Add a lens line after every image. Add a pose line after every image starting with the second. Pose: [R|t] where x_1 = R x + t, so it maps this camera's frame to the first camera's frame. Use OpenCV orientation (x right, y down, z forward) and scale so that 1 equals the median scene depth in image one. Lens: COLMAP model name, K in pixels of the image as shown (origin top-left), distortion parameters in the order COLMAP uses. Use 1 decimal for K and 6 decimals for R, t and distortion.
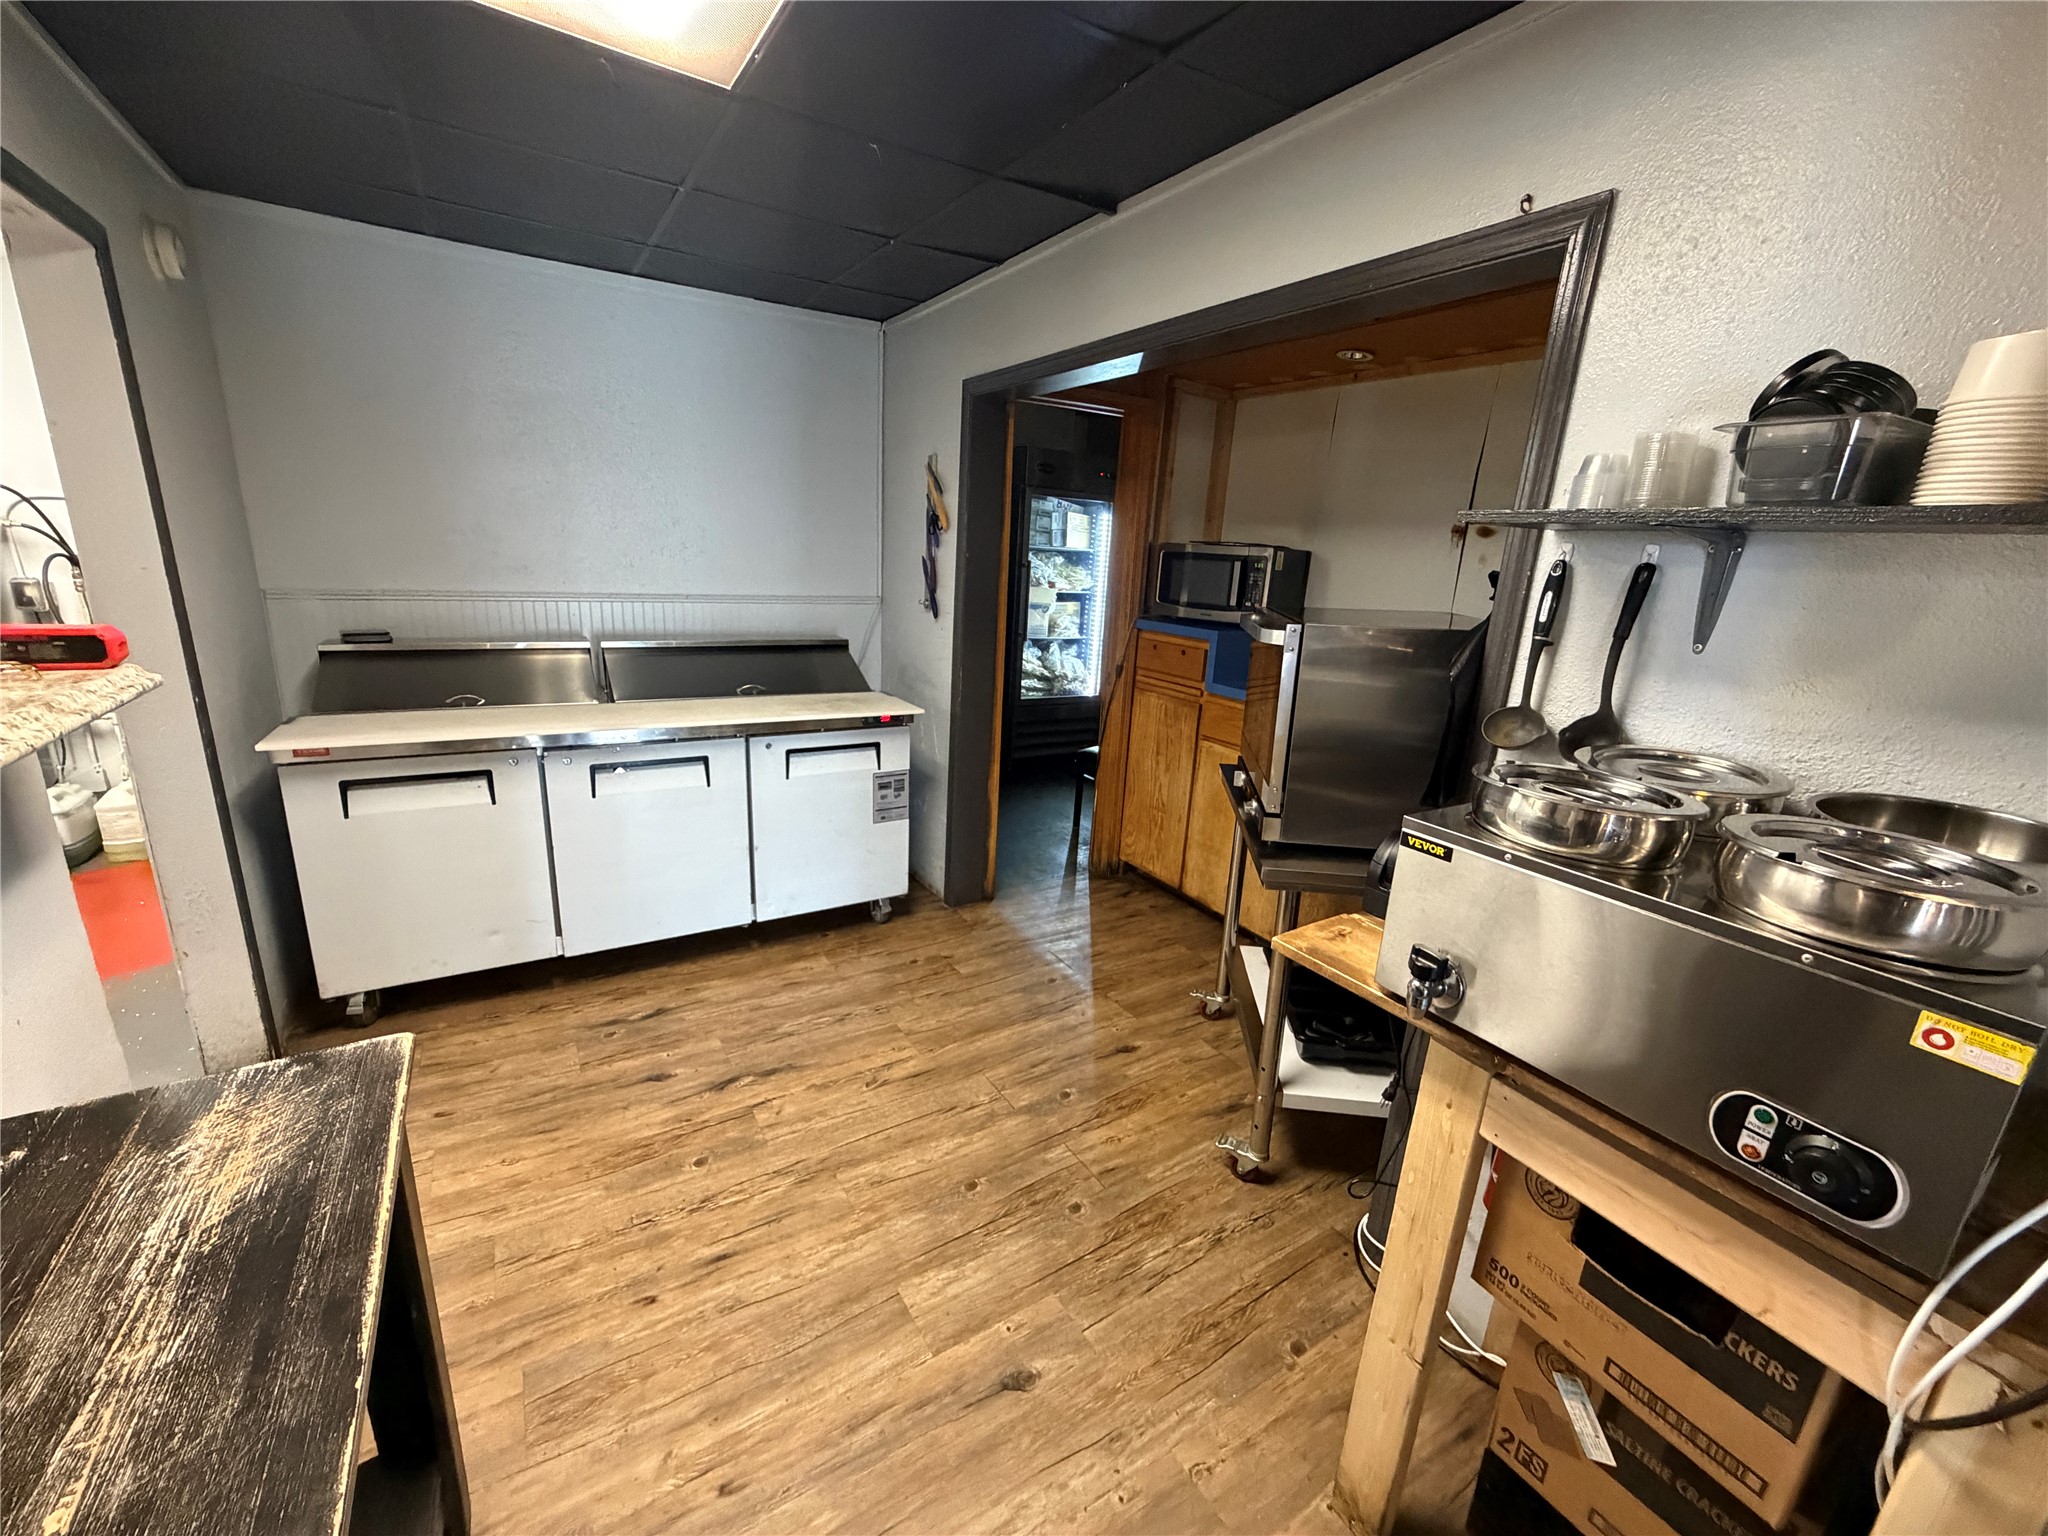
lens RADIAL K [[815.9, 0, 1014.0], [0, 815.9, 766.6], [0, 0, 1]] dist [0.000124, -0.000128]
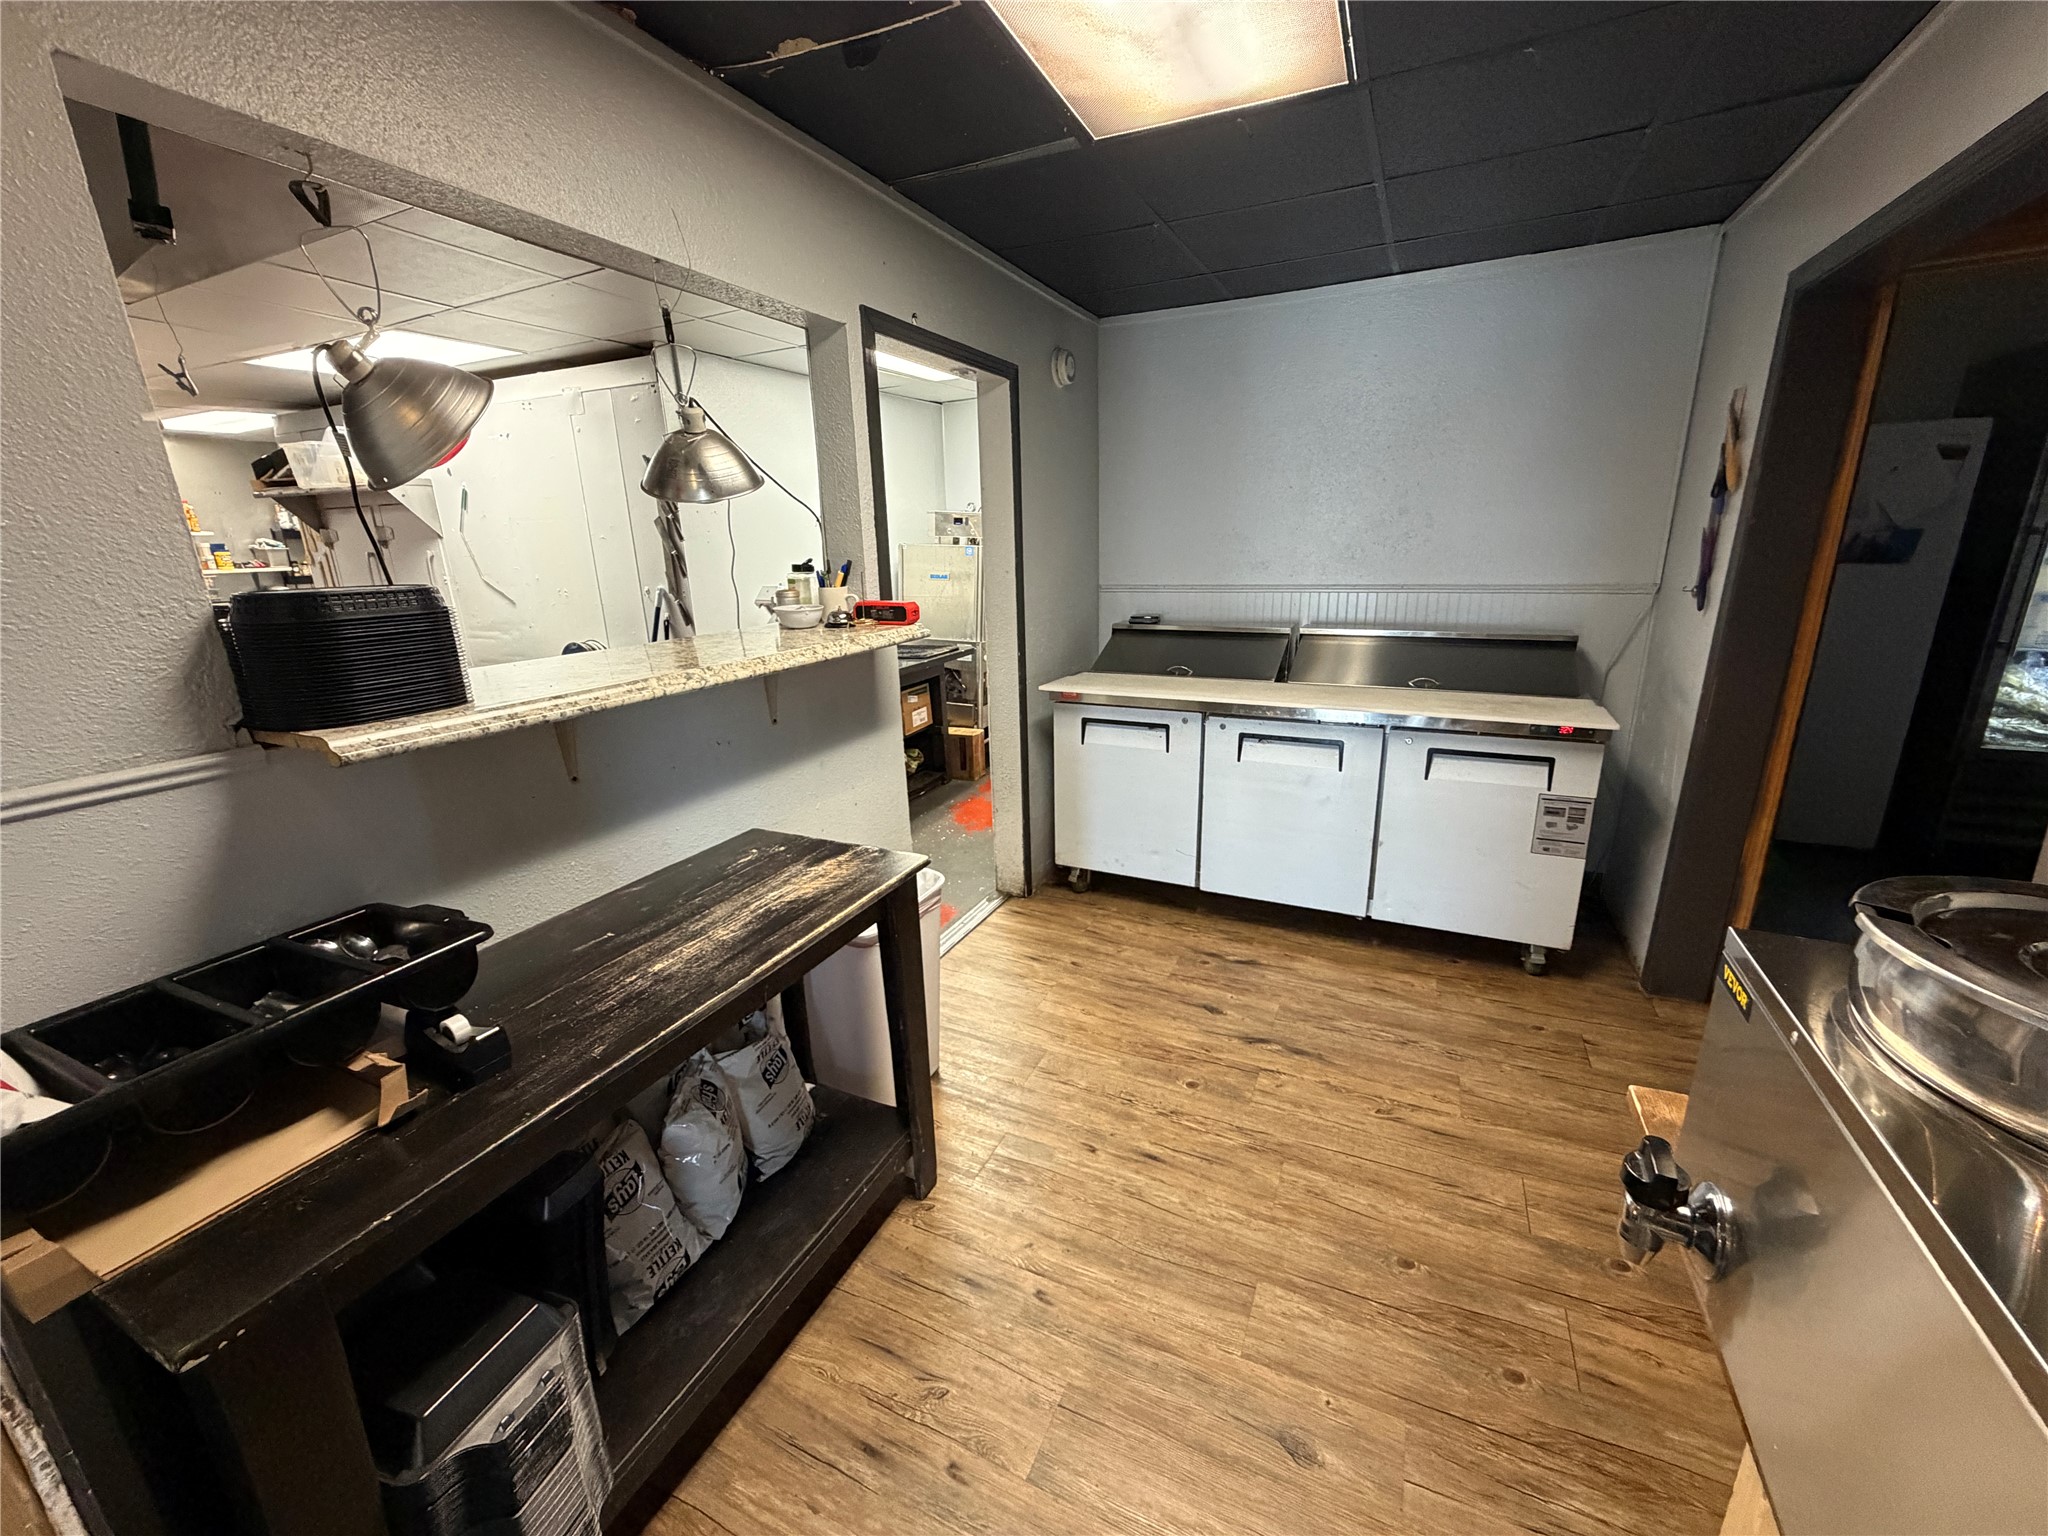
lens RADIAL K [[815.9, 0, 1021.5], [0, 815.9, 765.0], [0, 0, 1]] dist [0.000124, -0.000128]
pose [[0.536586, 0.165790, -0.827399, 0.308285], [-0.163783, 0.982326, 0.090616, -0.012746], [0.827798, 0.086890, 0.554256, 0.122139]]
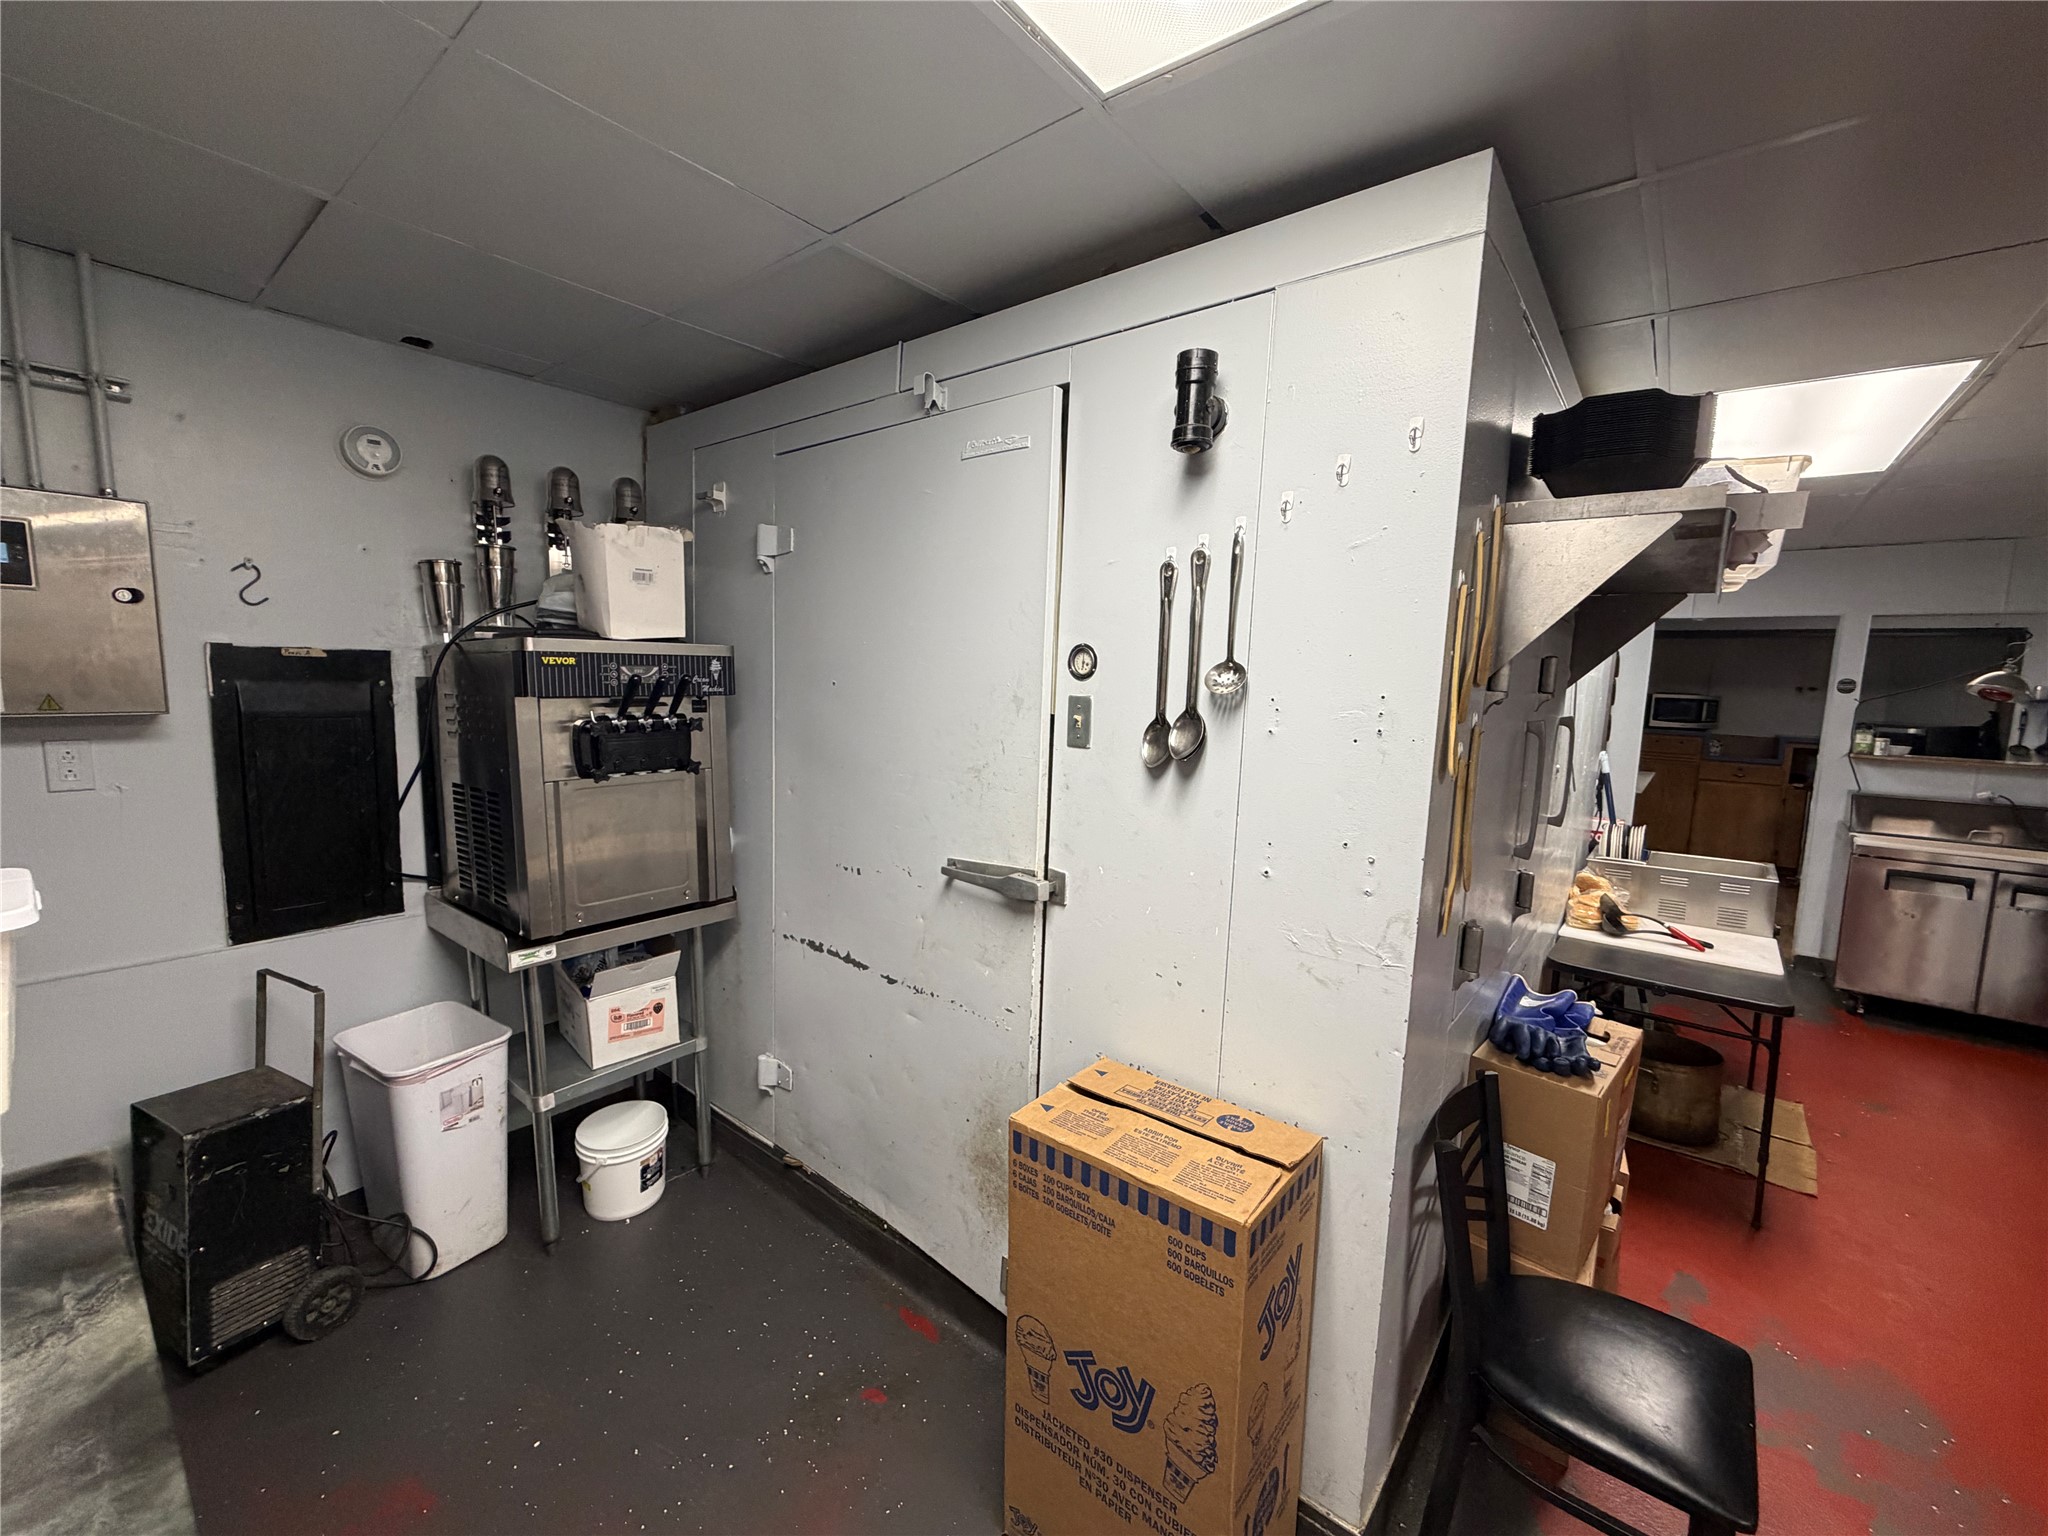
lens RADIAL K [[815.9, 0, 1005.3], [0, 815.9, 768.3], [0, 0, 1]] dist [0.000124, -0.000128]
pose [[0.946259, -0.057896, 0.318185, -3.301079], [0.099660, 0.988169, -0.116578, 0.007734], [-0.307671, 0.142023, 0.940834, -0.750427]]
